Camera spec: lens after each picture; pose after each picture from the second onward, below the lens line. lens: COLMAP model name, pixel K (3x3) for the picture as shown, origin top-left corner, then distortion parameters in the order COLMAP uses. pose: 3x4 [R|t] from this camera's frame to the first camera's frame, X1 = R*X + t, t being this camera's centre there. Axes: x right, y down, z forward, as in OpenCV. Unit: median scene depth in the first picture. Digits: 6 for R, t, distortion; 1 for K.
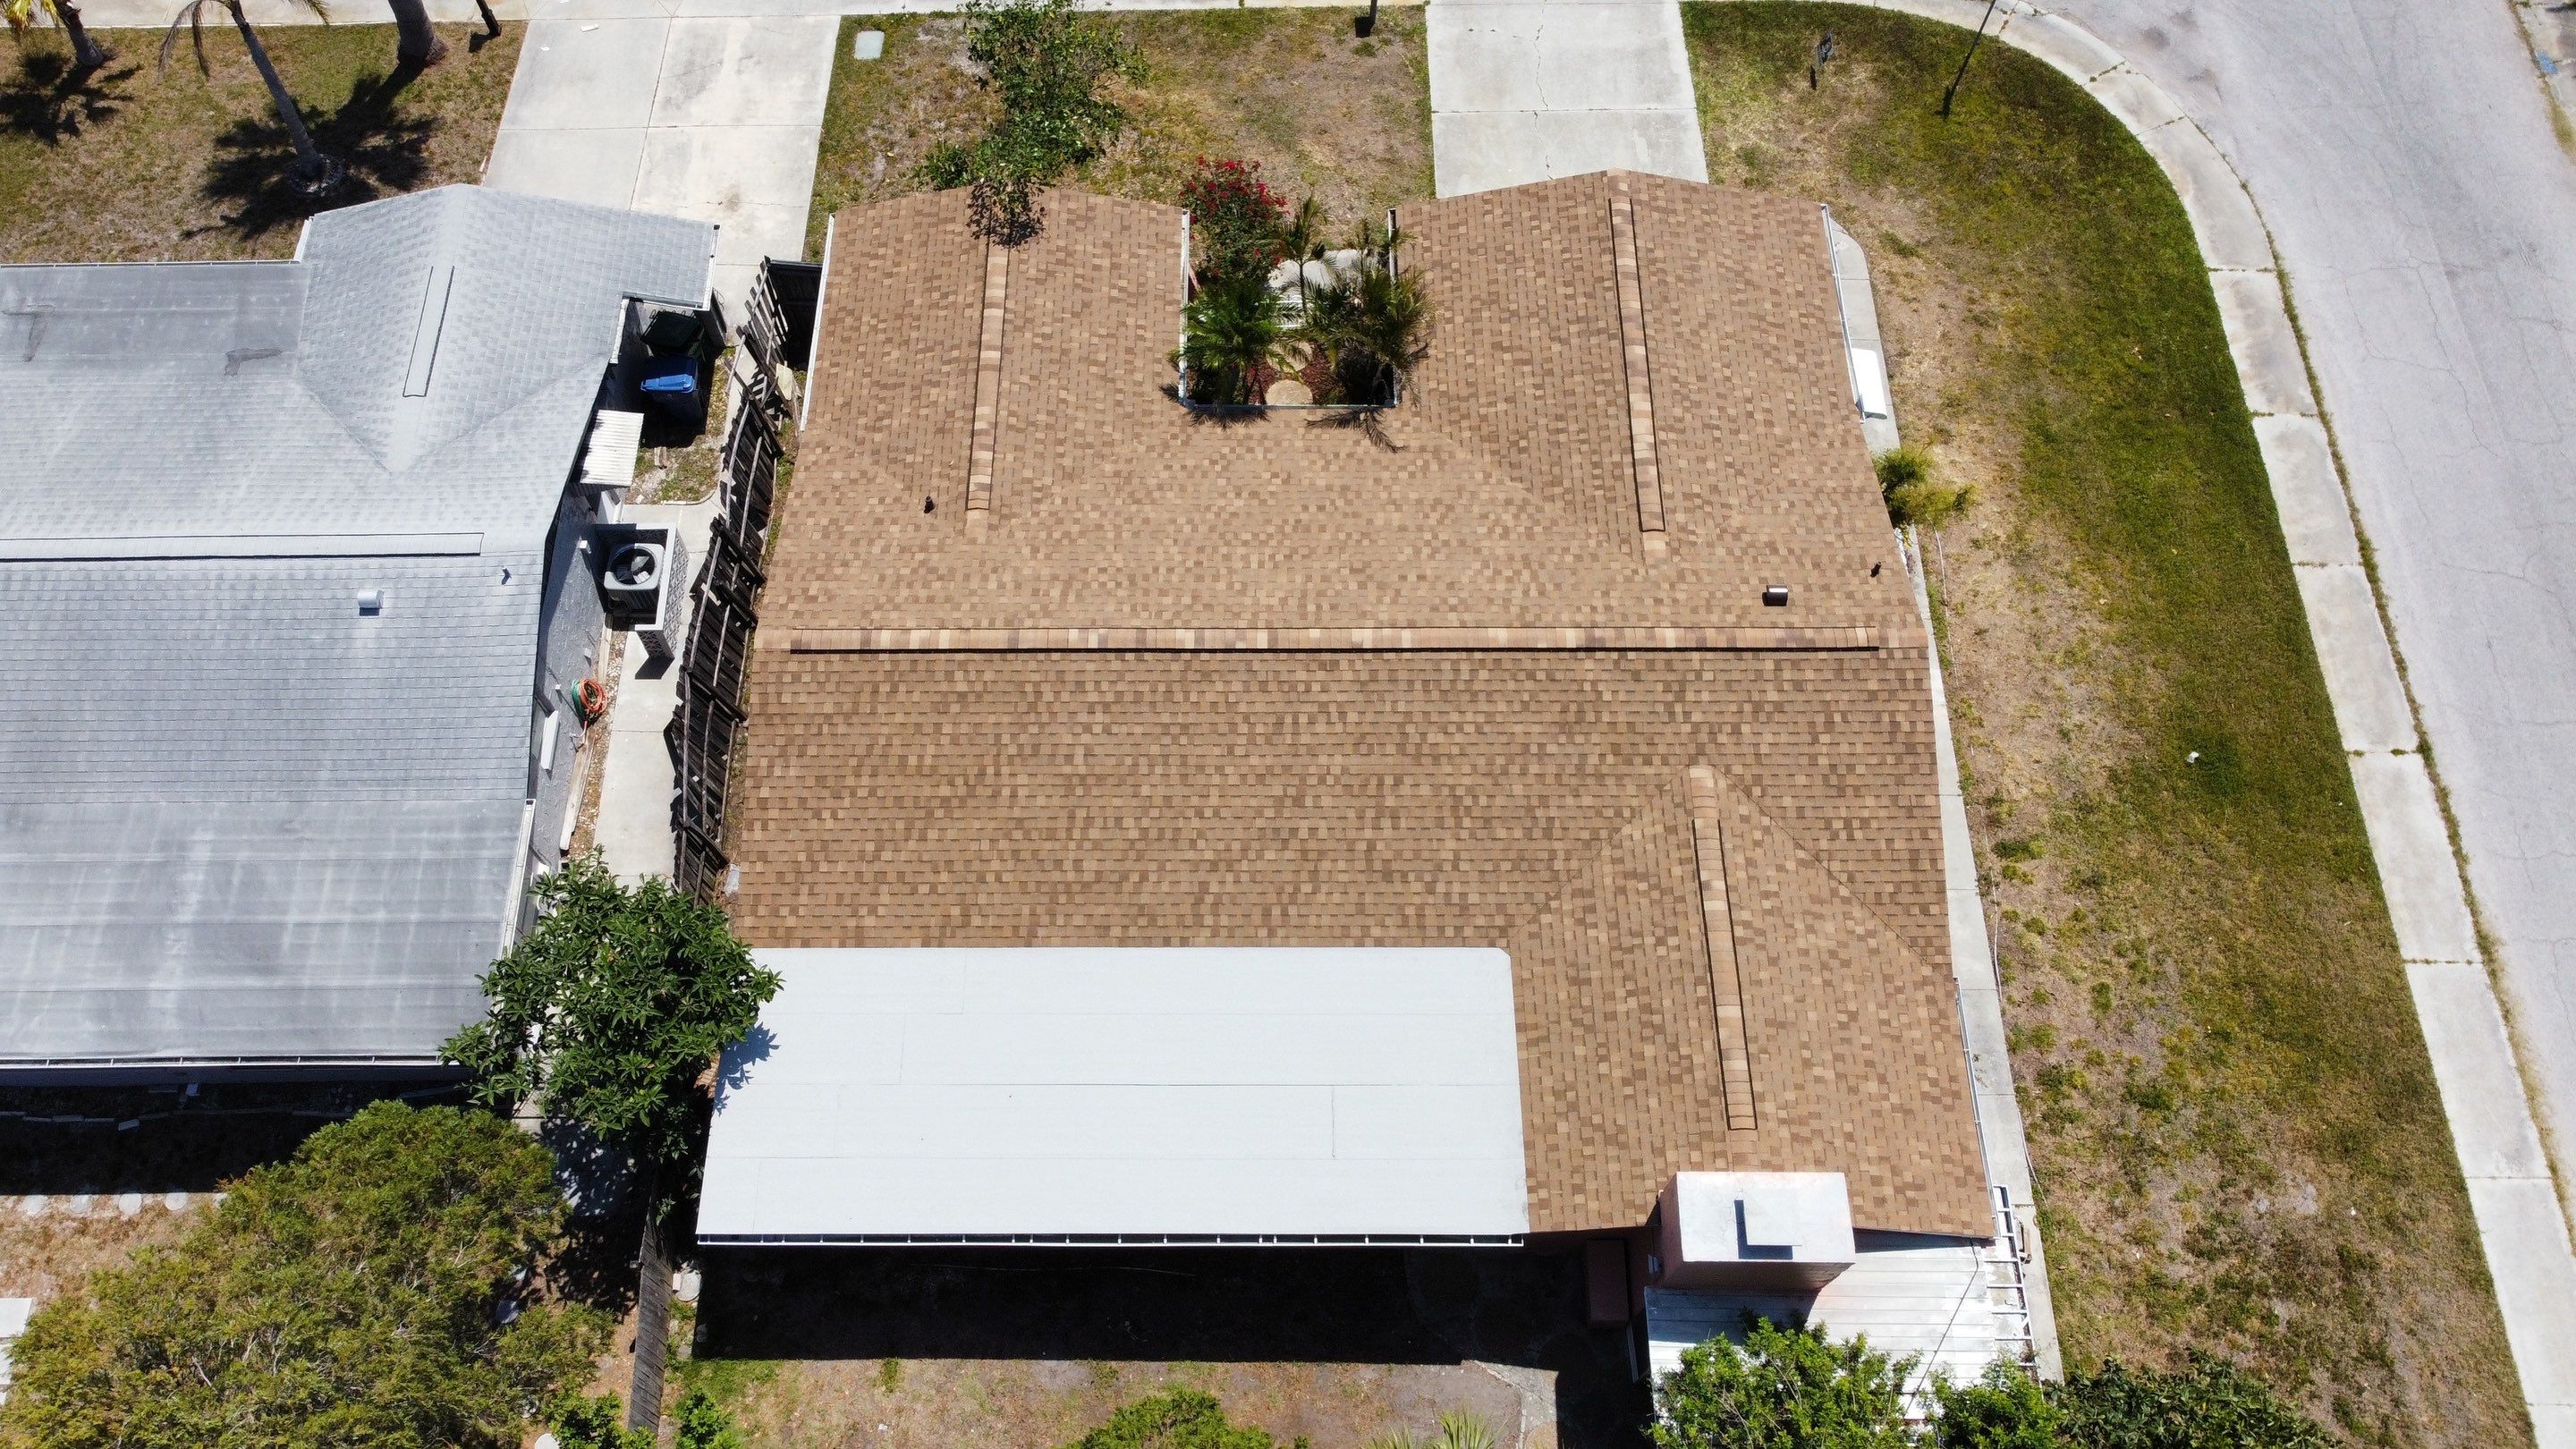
lens RADIAL K [[1950.3, 0, 1271.3], [0, 1950.3, 693.0], [0, 0, 1]] dist [0.023971, -0.046805]
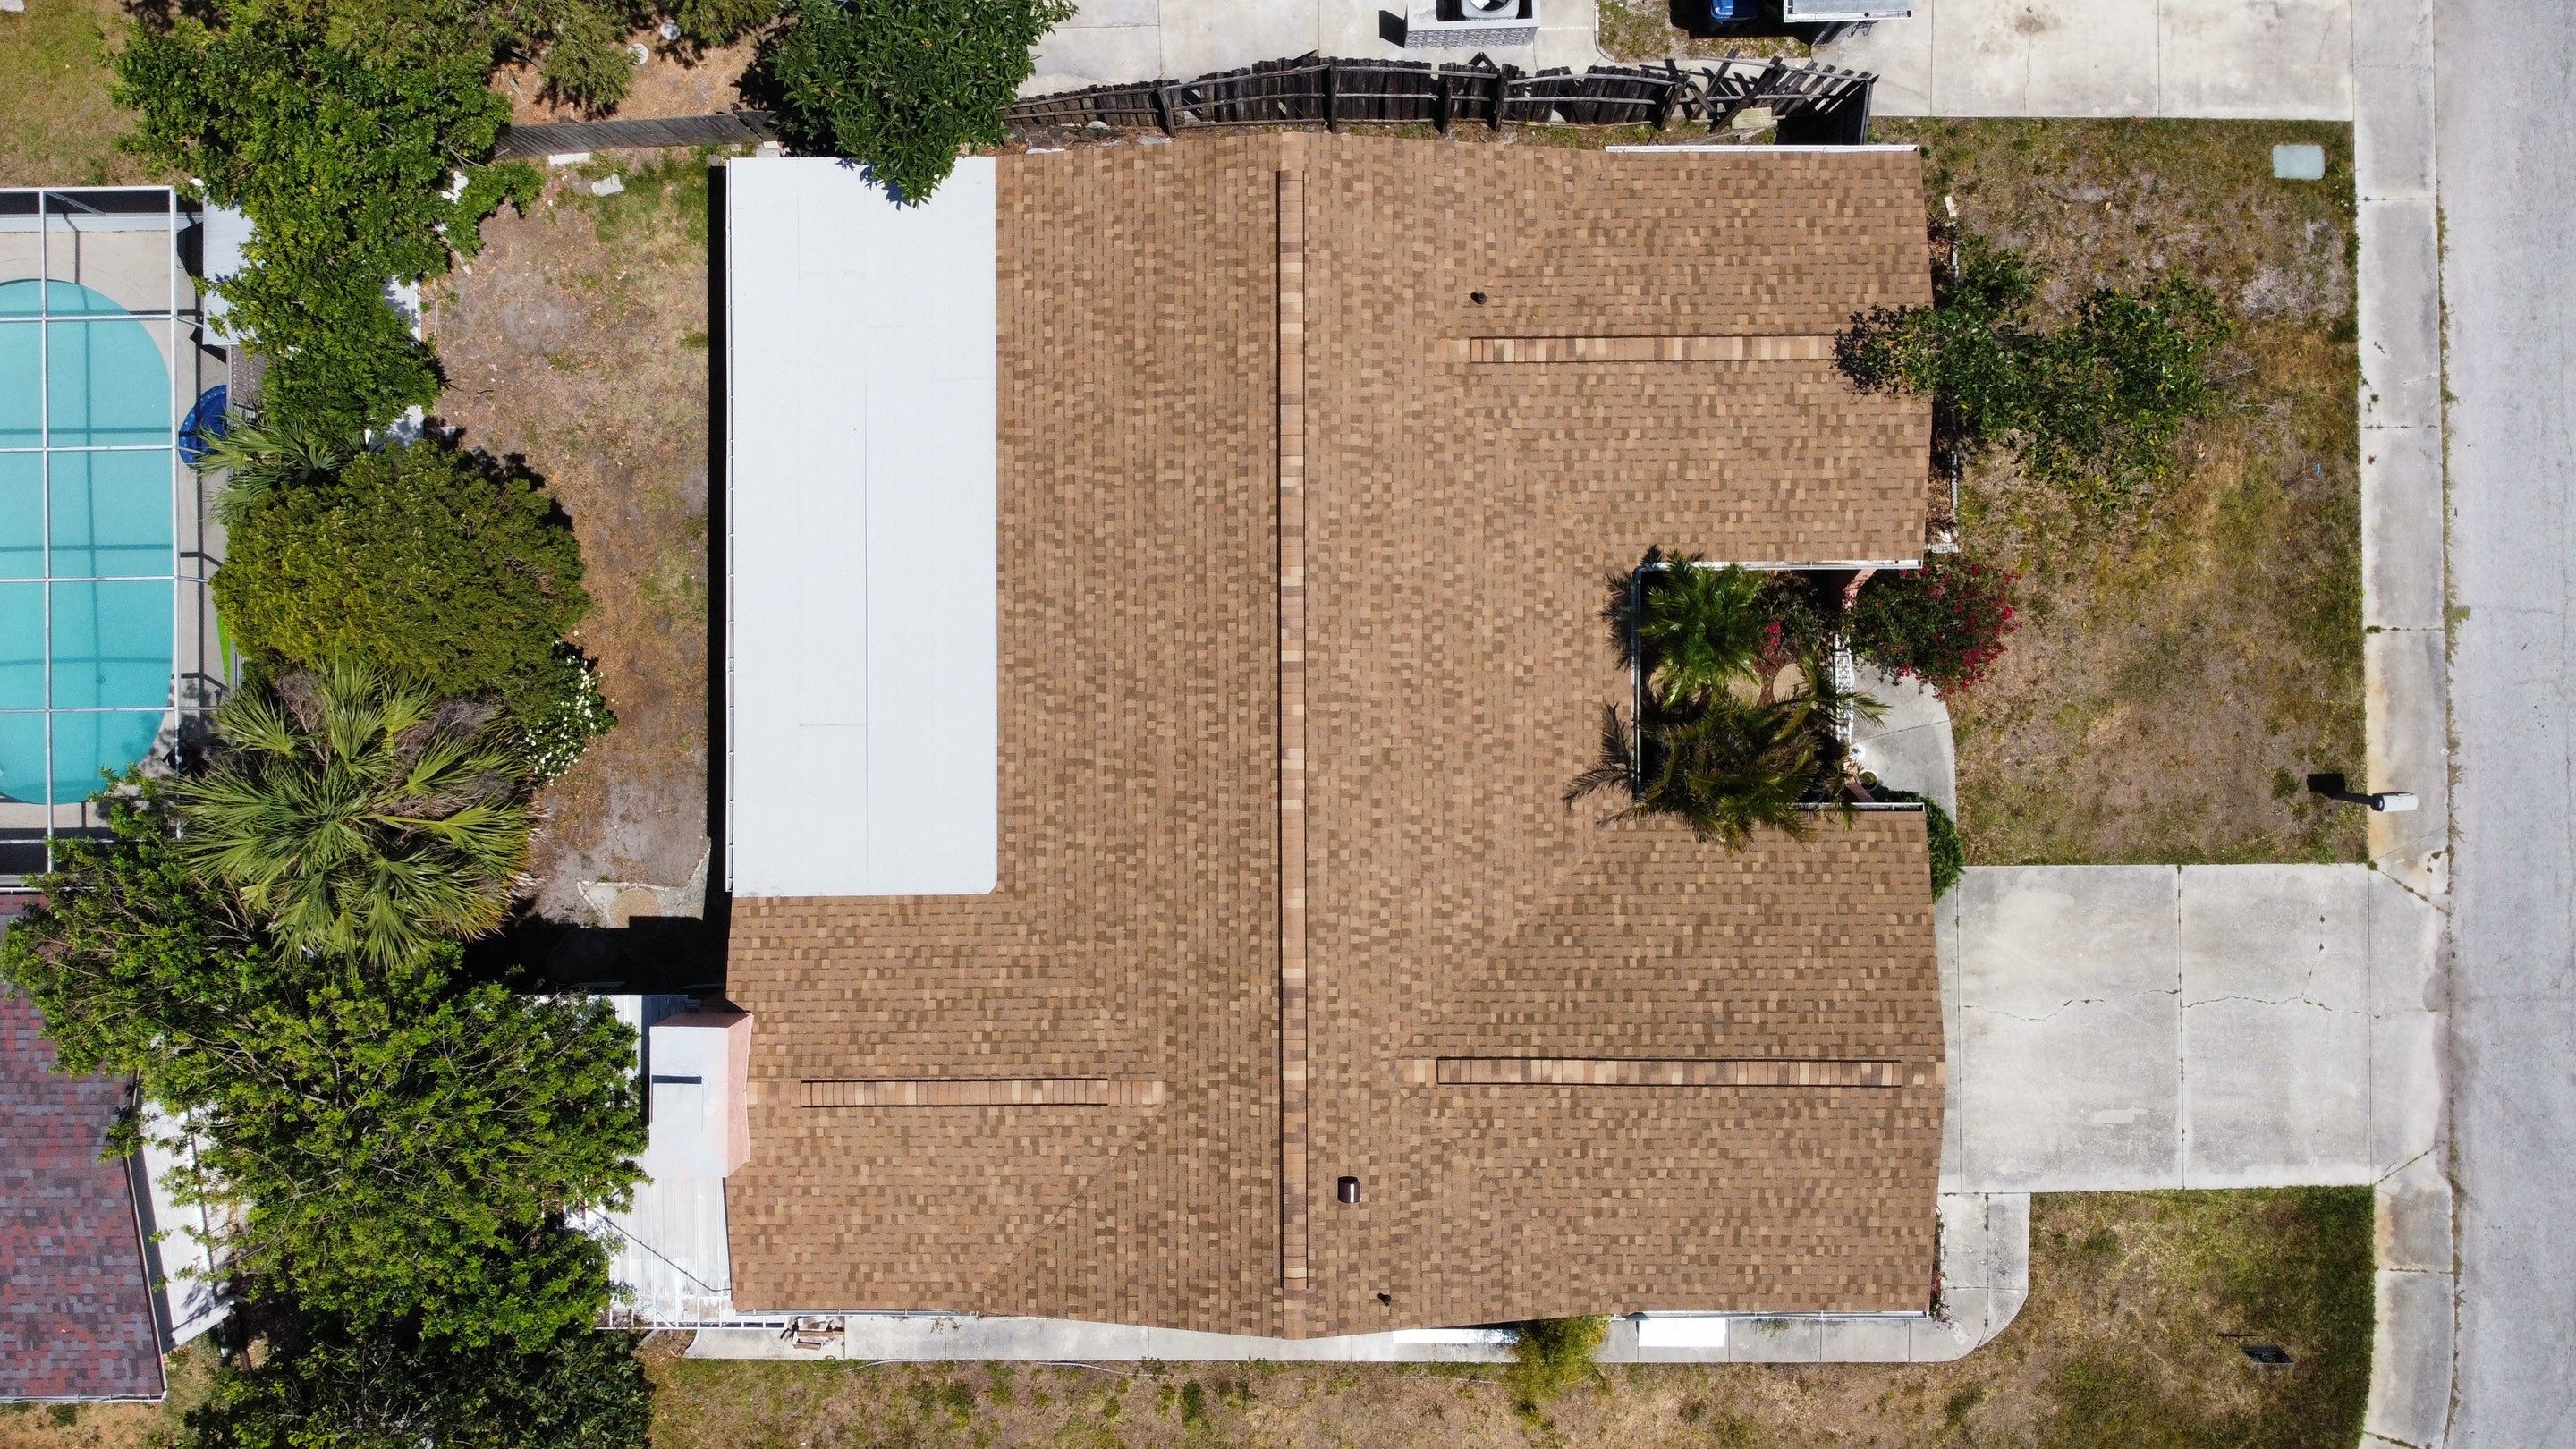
lens RADIAL K [[1950.3, 0, 1260.8], [0, 1950.3, 721.0], [0, 0, 1]] dist [0.023971, -0.046805]
pose [[0.003316, 0.999981, 0.005257, 0.021558], [-0.879770, 0.000418, 0.475400, -0.452067], [0.475389, -0.006201, 0.879754, 0.131228]]
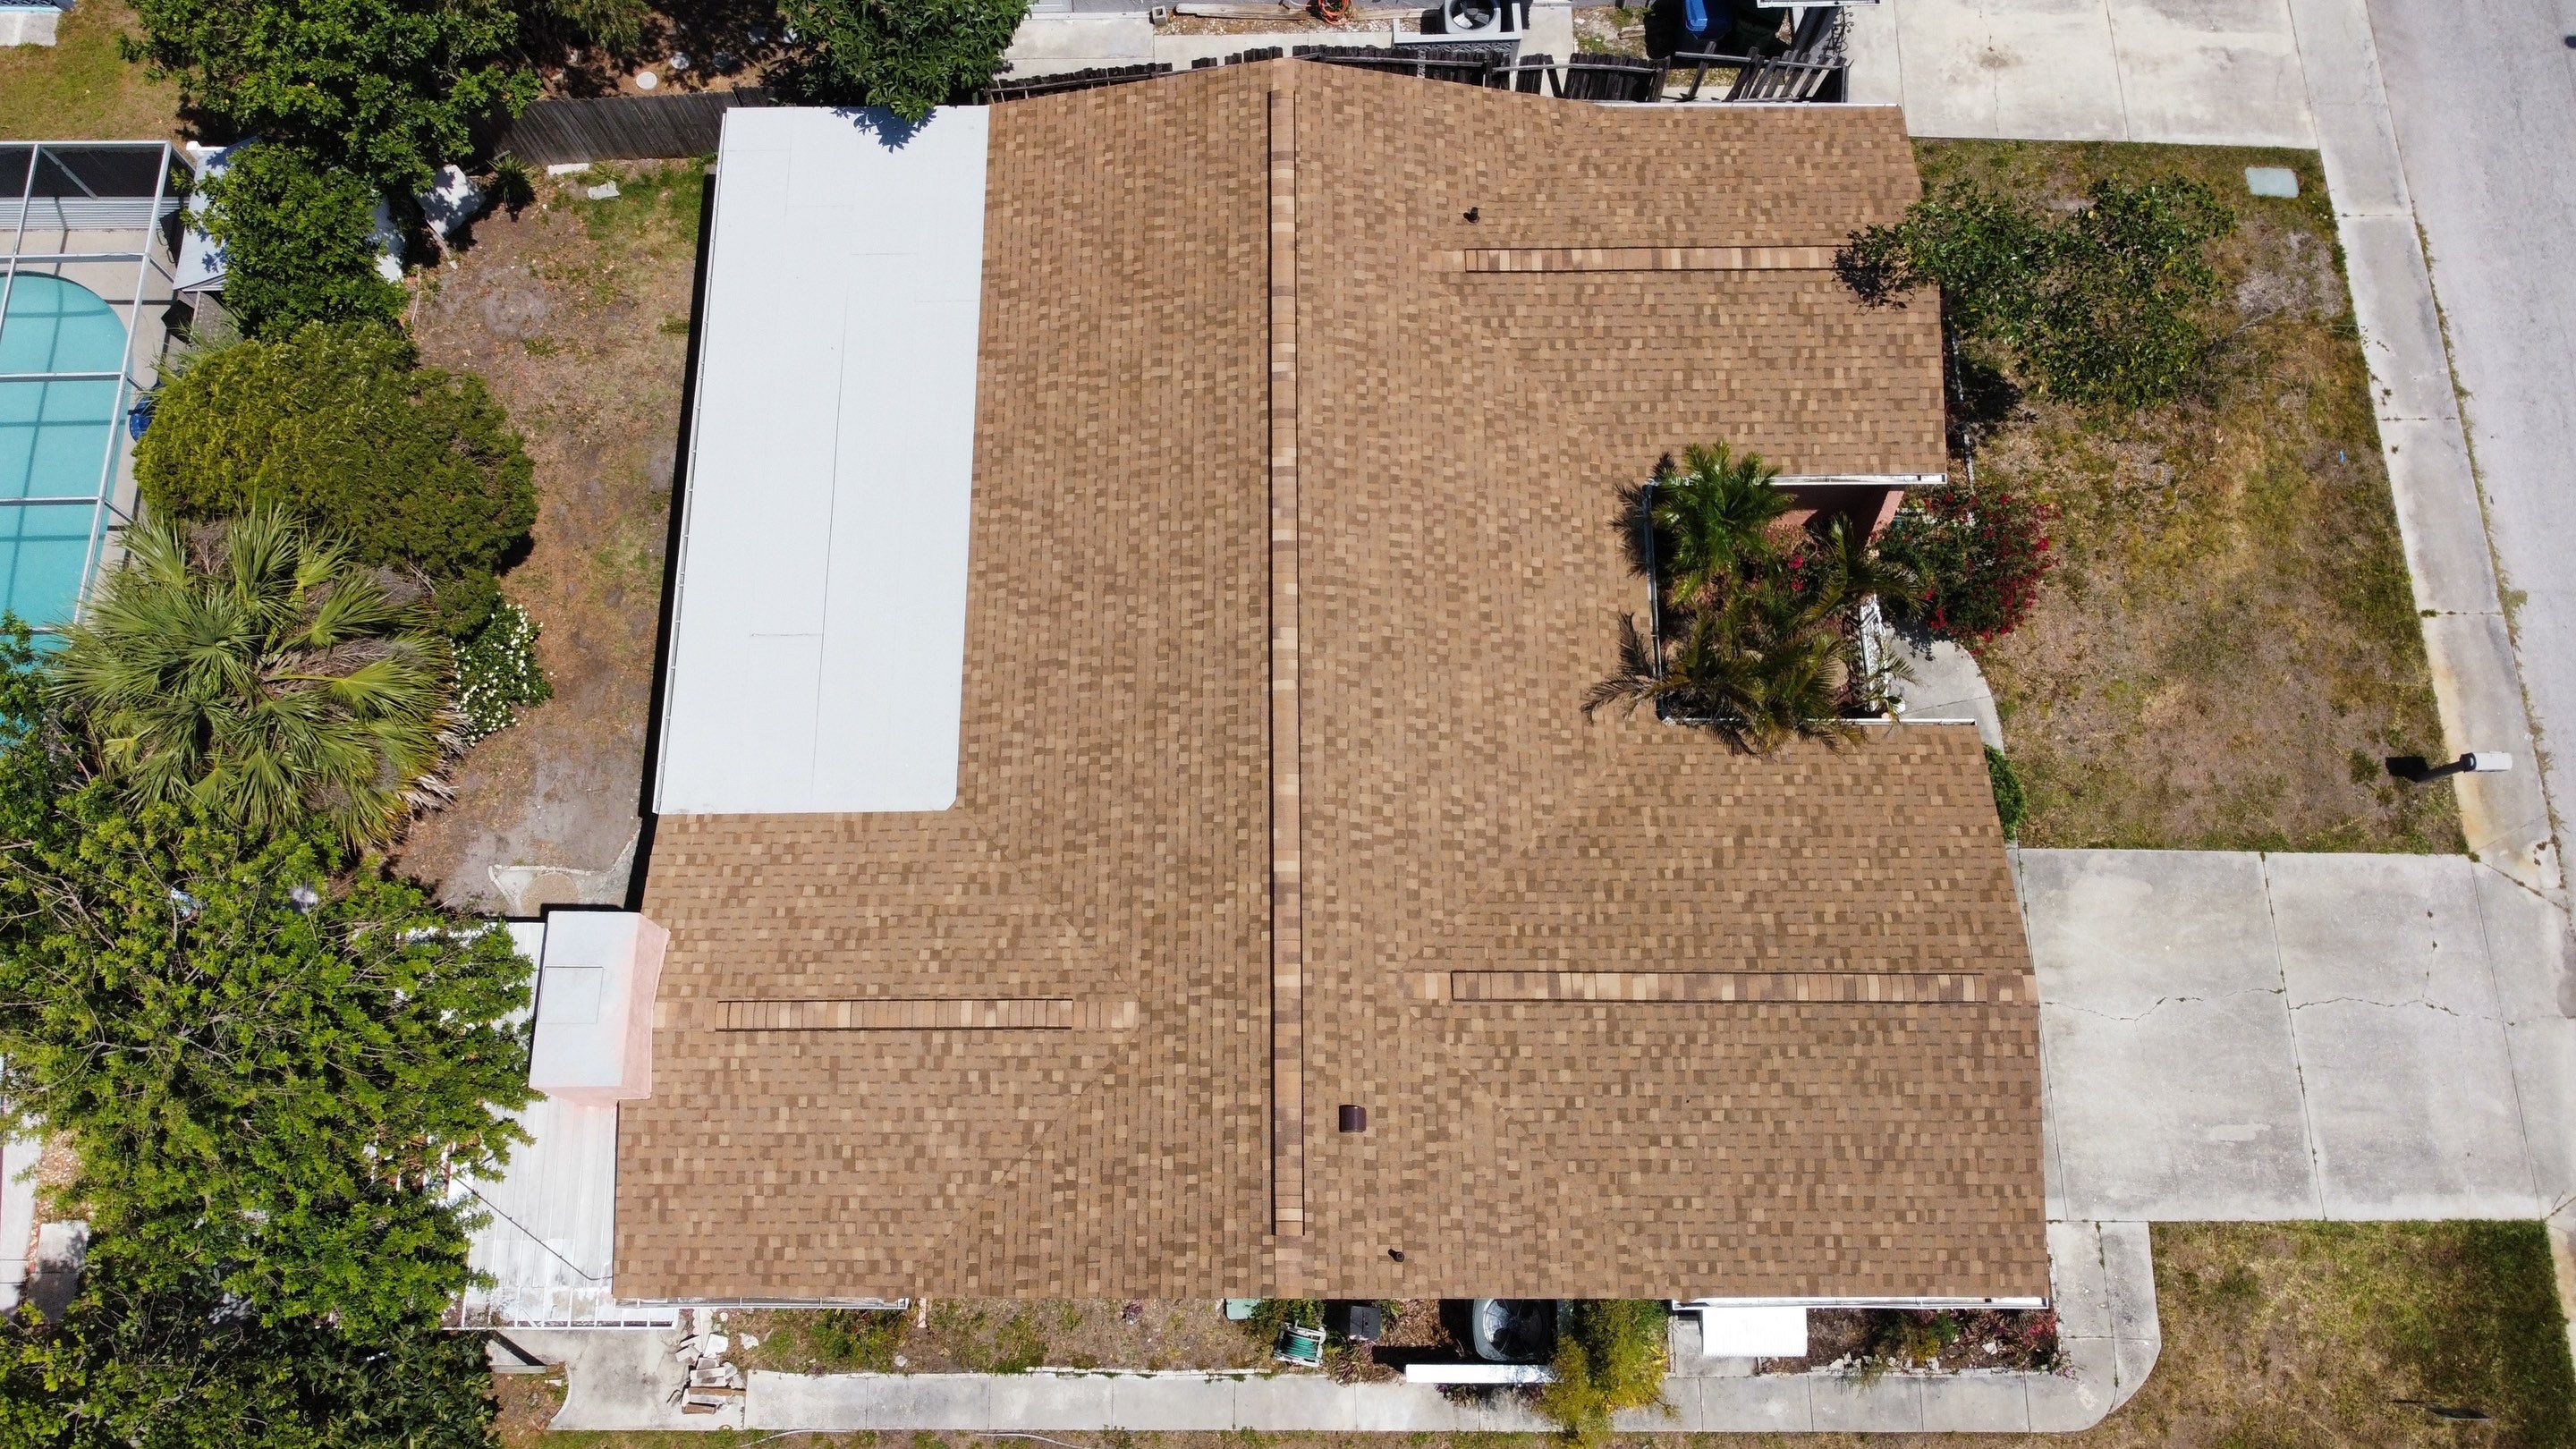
lens RADIAL K [[1950.3, 0, 1257.6], [0, 1950.3, 714.9], [0, 0, 1]] dist [0.023971, -0.046805]
pose [[0.001050, 0.953534, -0.301283, 0.331136], [-0.882498, 0.142582, 0.448182, -0.390783], [0.470315, 0.265411, 0.841642, 0.240986]]
